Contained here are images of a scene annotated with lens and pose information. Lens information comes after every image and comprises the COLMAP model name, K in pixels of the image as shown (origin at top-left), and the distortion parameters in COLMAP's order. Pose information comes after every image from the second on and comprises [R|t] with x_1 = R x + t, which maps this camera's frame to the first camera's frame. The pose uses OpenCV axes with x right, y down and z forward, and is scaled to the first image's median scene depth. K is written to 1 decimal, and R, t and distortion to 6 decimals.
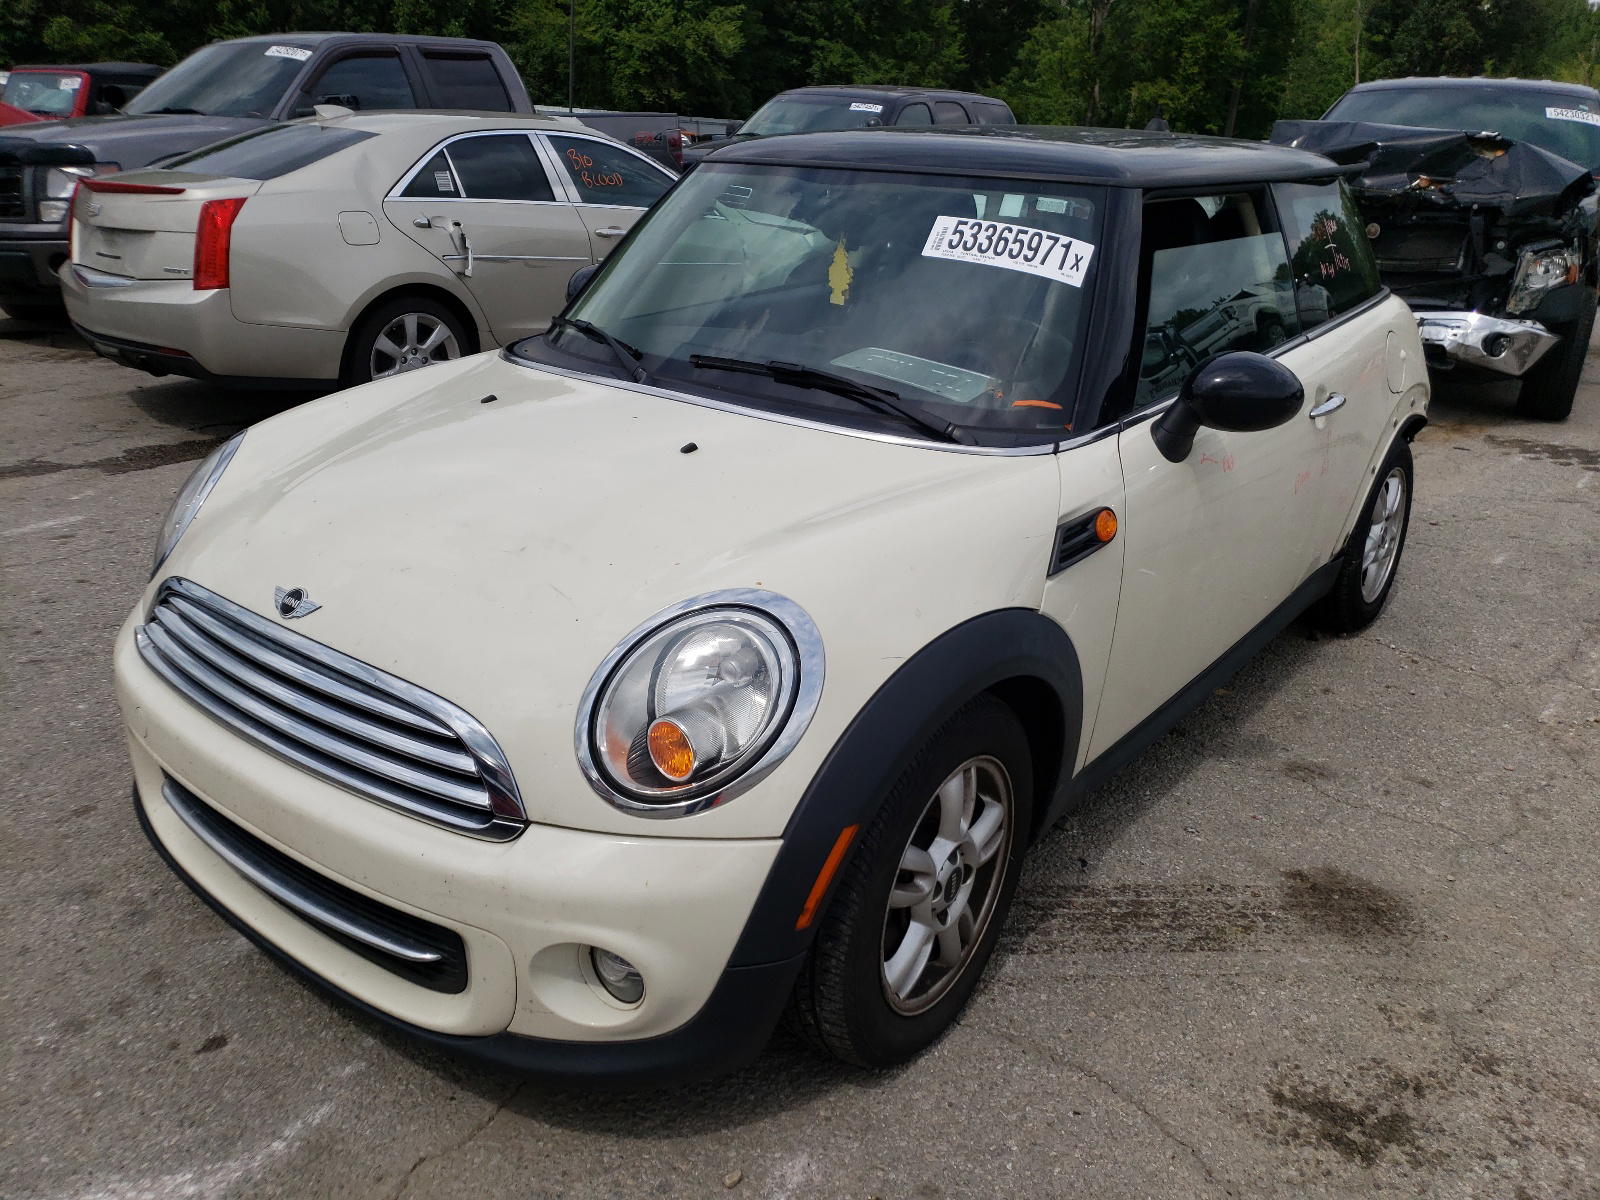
lens RADIAL K [[1237.9, 0, 800.1], [0, 1237.9, 648.8], [0, 0, 1]] dist [0.034161, -0.009118]
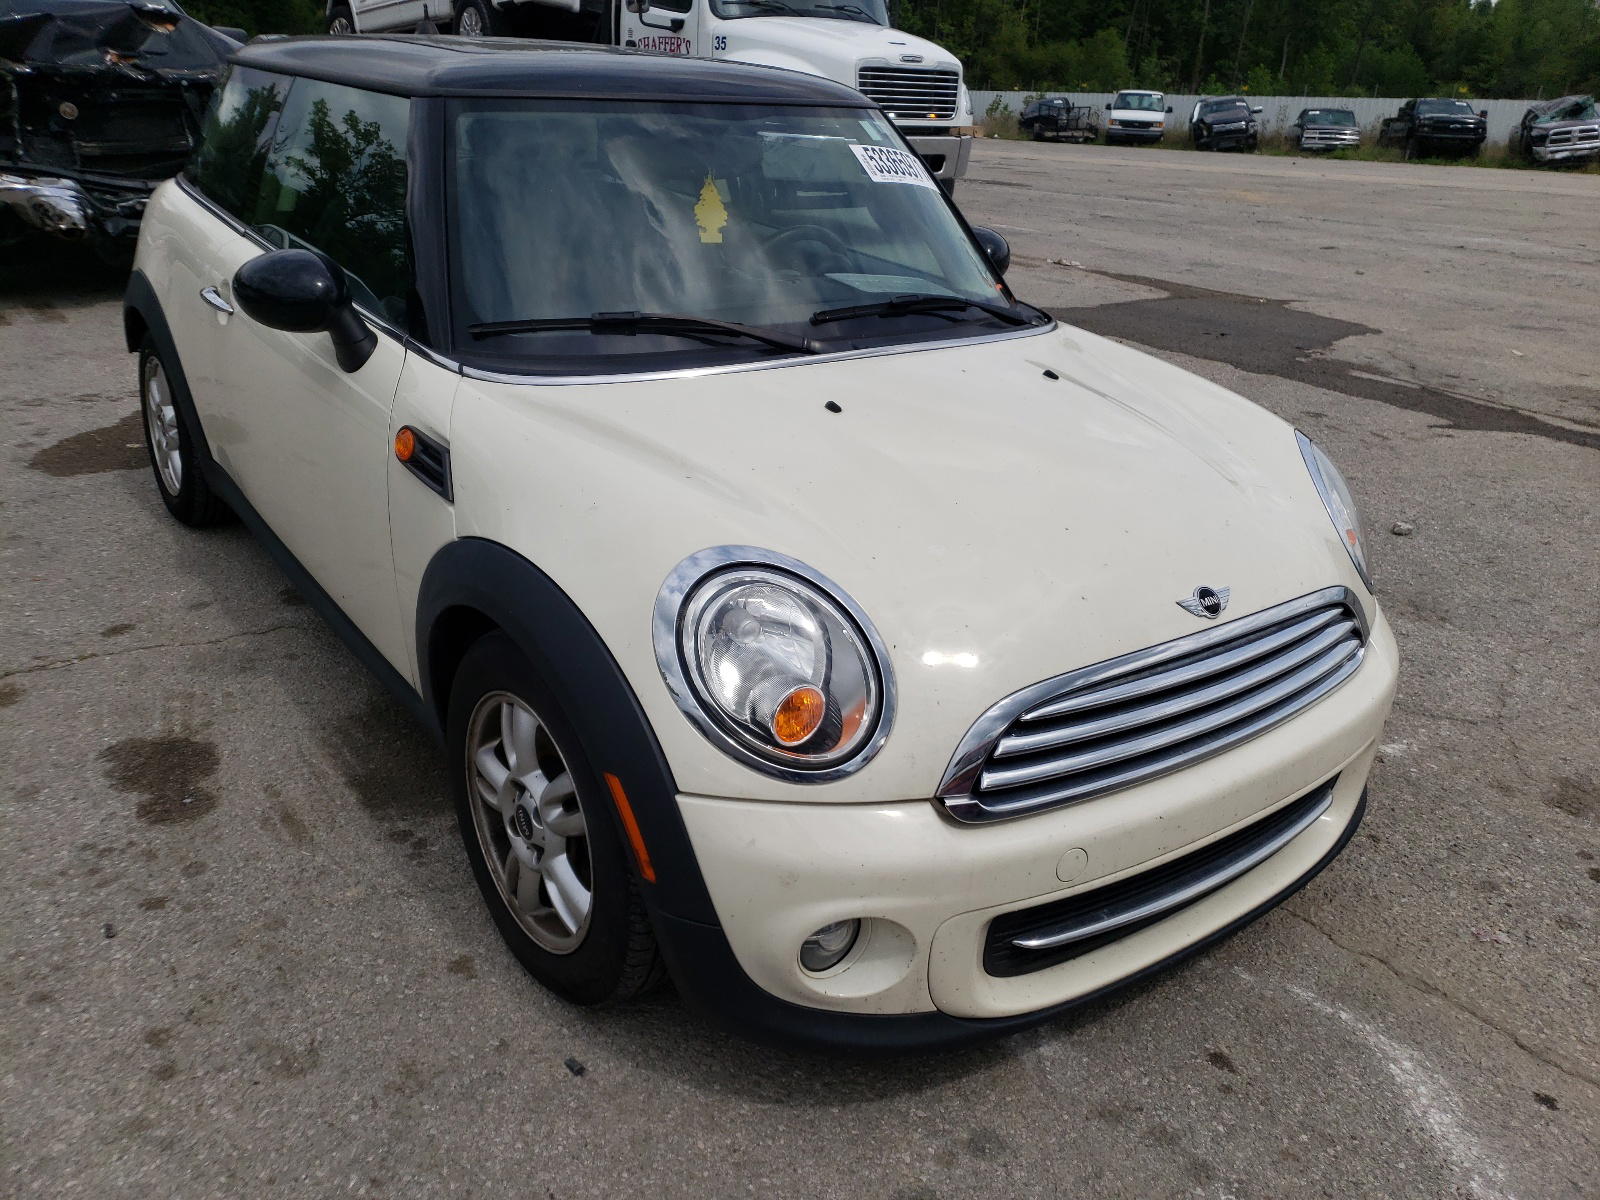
lens RADIAL K [[1237.9, 0, 800.1], [0, 1237.9, 648.8], [0, 0, 1]] dist [0.034161, -0.009118]
pose [[0.254179, -0.423050, 0.869725, -0.952290], [0.324558, 0.884423, 0.335347, -0.307482], [-0.911074, 0.197037, 0.362106, 0.658704]]
